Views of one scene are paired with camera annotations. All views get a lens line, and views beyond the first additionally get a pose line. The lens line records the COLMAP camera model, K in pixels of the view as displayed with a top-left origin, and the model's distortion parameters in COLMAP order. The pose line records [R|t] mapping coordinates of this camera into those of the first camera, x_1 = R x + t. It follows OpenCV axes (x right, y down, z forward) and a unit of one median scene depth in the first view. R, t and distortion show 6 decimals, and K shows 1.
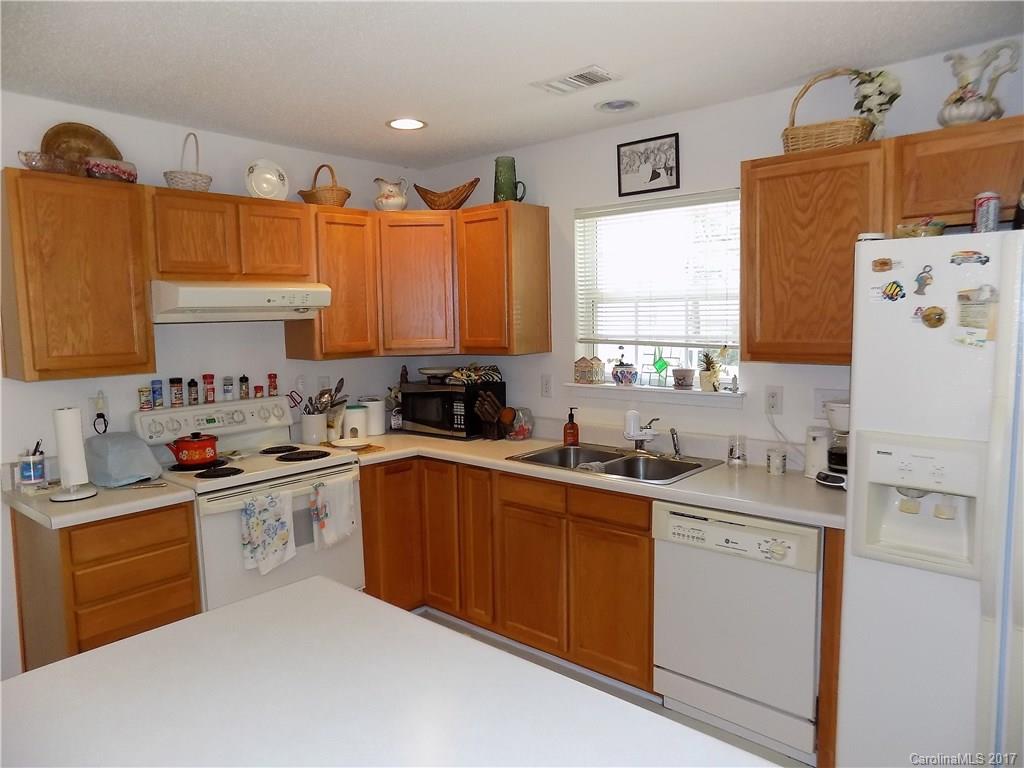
lens RADIAL K [[688.5, 0, 517.0], [0, 688.5, 381.5], [0, 0, 1]] dist [-0.077633, 0.075989]
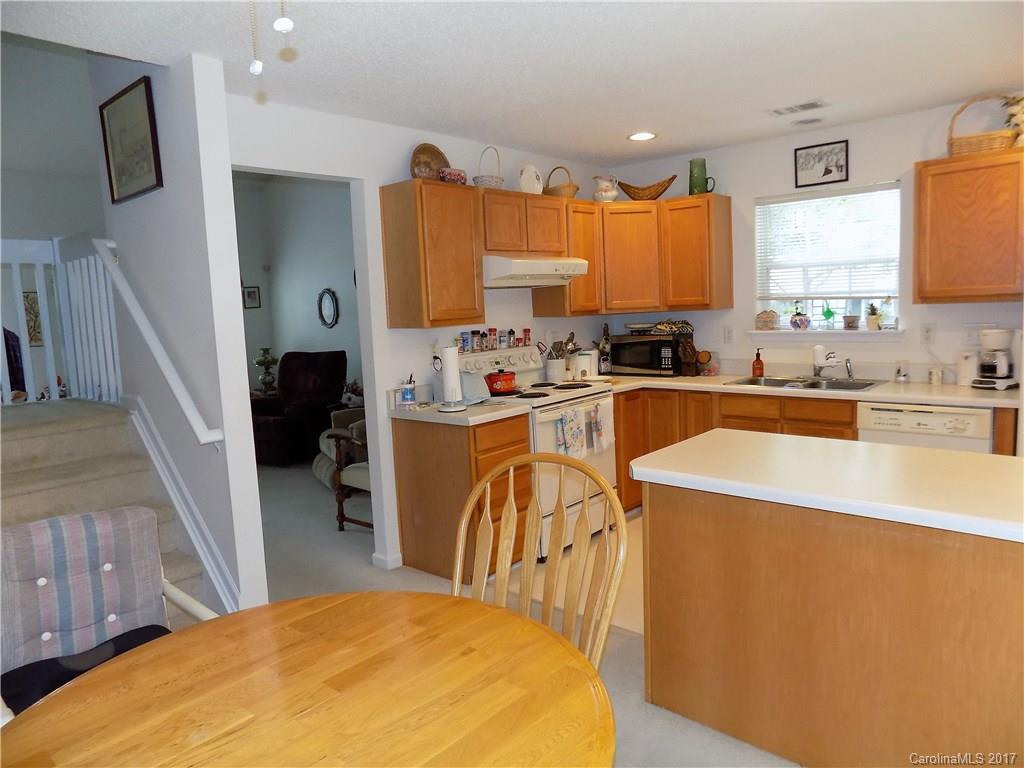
lens RADIAL K [[688.5, 0, 517.0], [0, 688.5, 381.5], [0, 0, 1]] dist [-0.077633, 0.075989]
pose [[0.999668, -0.024464, -0.008144, -0.407779], [0.024634, 0.999464, 0.021546, 0.066942], [0.007612, -0.021740, 0.999735, -0.346281]]
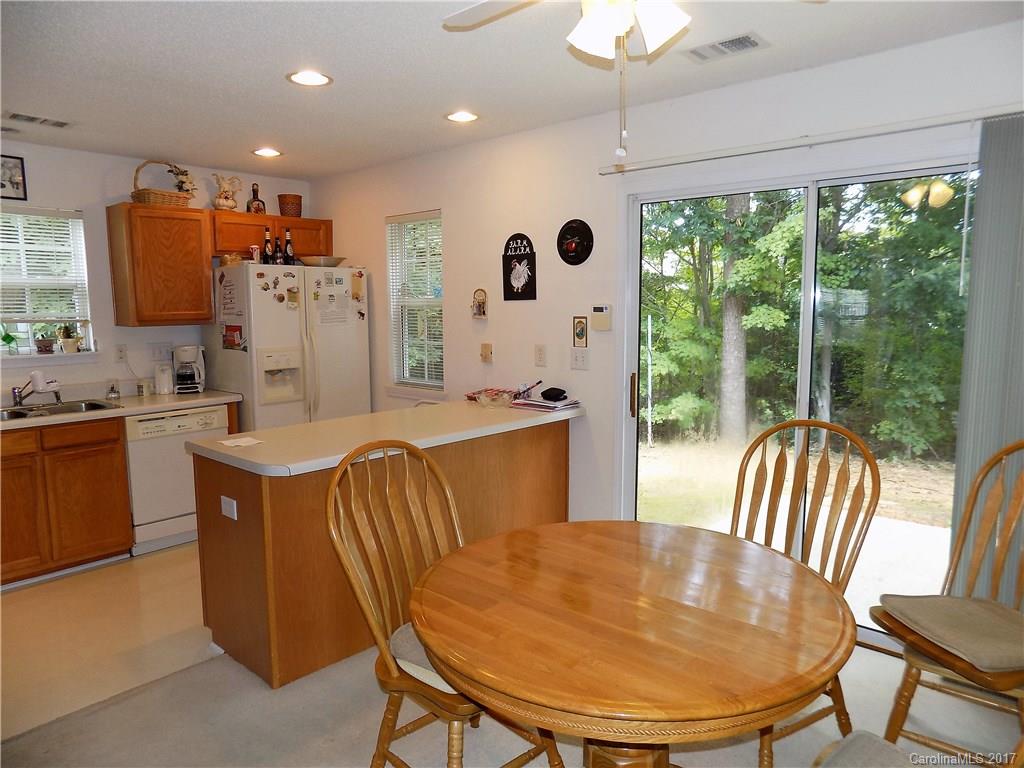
lens RADIAL K [[688.5, 0, 517.0], [0, 688.5, 381.5], [0, 0, 1]] dist [-0.077633, 0.075989]
pose [[0.011509, -0.096072, 0.995308, -1.050253], [0.101164, 0.990379, 0.094426, 0.032575], [-0.994803, 0.099602, 0.021117, 0.068140]]
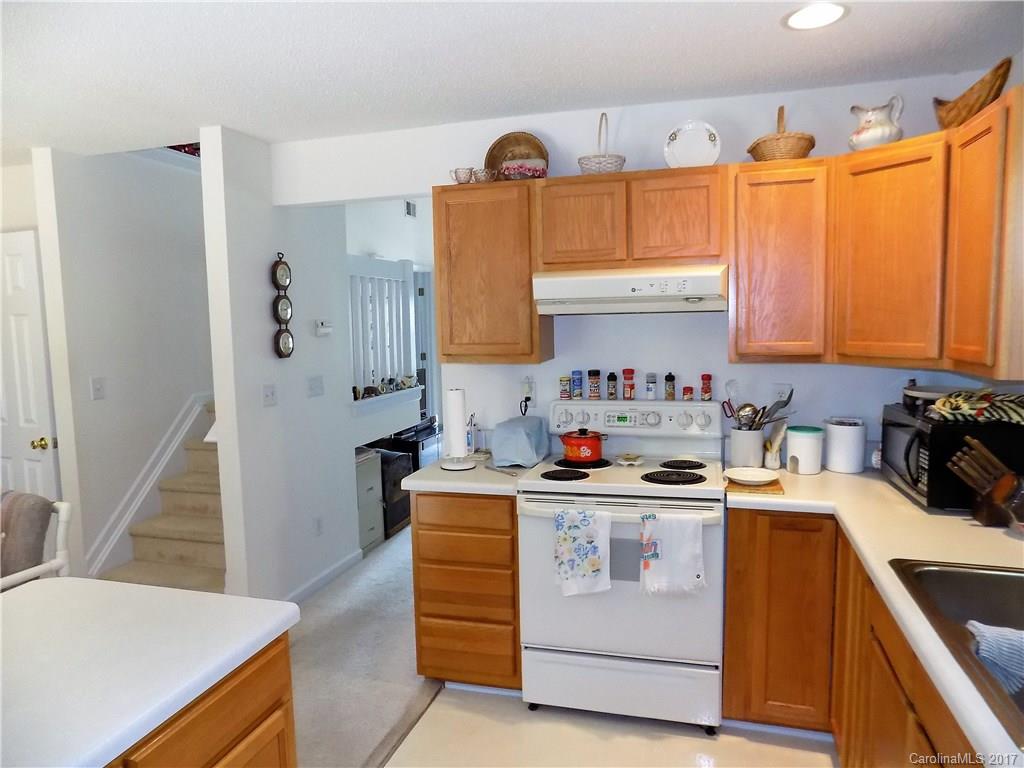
lens RADIAL K [[688.5, 0, 517.0], [0, 688.5, 381.5], [0, 0, 1]] dist [-0.077633, 0.075989]
pose [[0.428749, 0.097828, -0.898112, 0.335344], [-0.072433, 0.994642, 0.073764, -0.053209], [0.900515, 0.033427, 0.433537, 0.465708]]
